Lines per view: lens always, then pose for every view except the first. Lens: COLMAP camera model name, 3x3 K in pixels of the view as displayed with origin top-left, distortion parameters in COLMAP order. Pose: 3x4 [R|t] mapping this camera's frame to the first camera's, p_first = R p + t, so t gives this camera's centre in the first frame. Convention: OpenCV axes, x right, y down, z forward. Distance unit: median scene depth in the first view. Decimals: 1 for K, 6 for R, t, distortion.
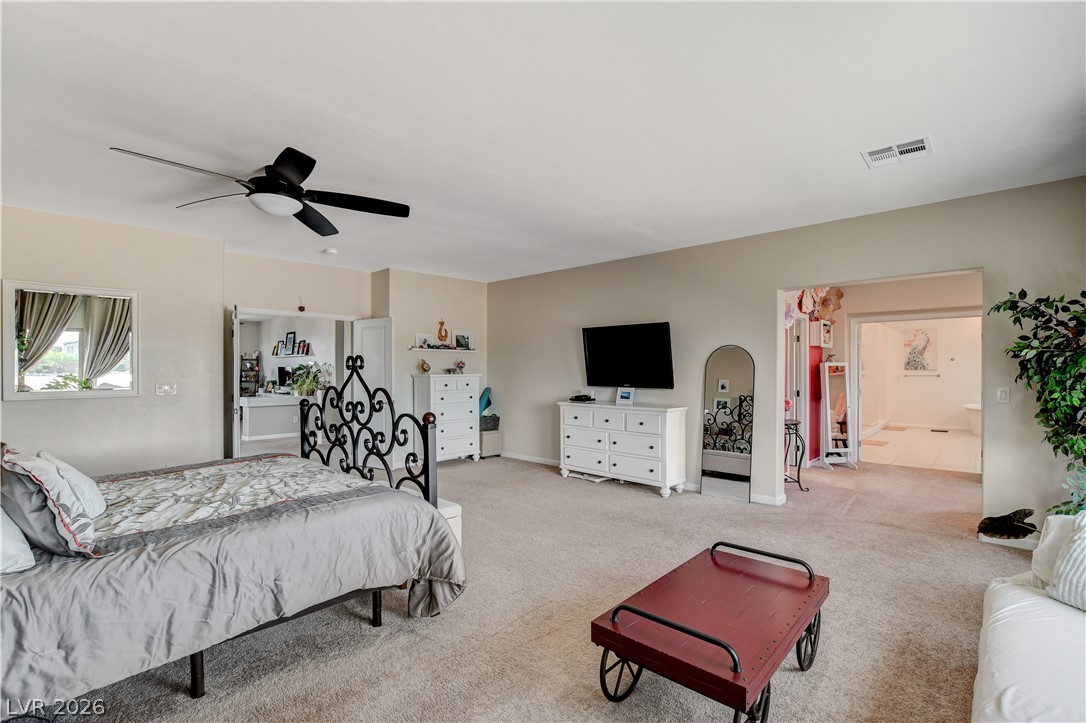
lens RADIAL K [[489.6, 0, 548.6], [0, 489.6, 368.5], [0, 0, 1]] dist [-0.016005, 0.000306]
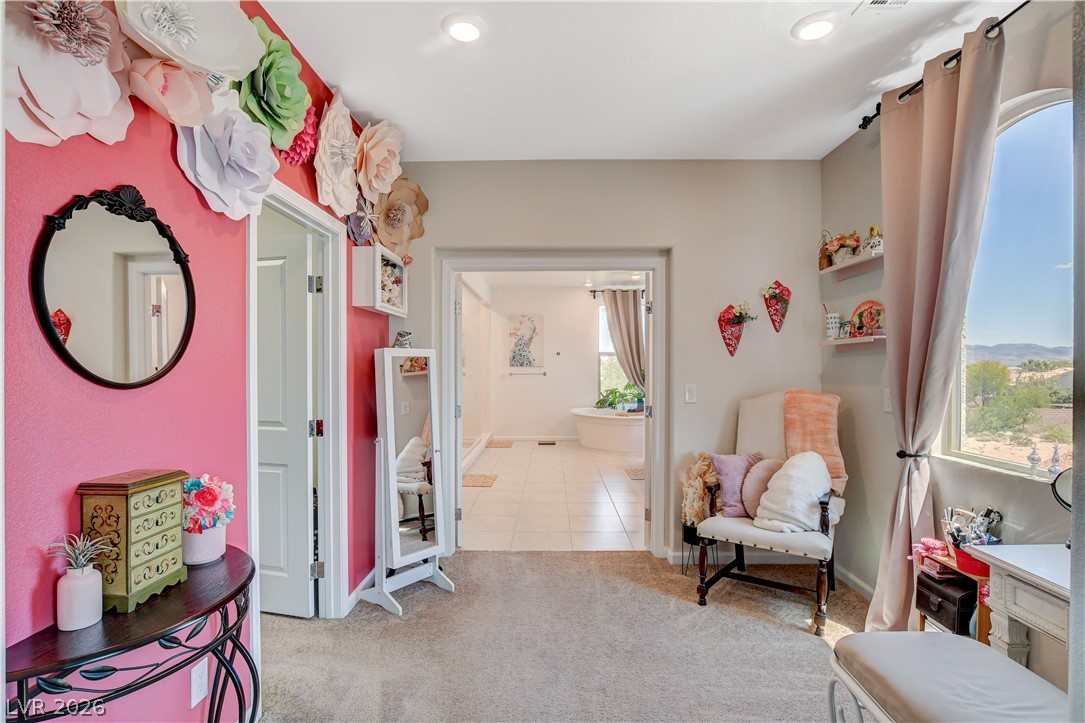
lens RADIAL K [[525.6, 0, 544.5], [0, 525.6, 369.6], [0, 0, 1]] dist [-0.011903, 0.000121]
pose [[0.747130, -0.002419, 0.664673, 0.354448], [-0.003808, 0.999961, 0.007919, 0.001802], [-0.664666, -0.008447, 0.747092, 0.549620]]
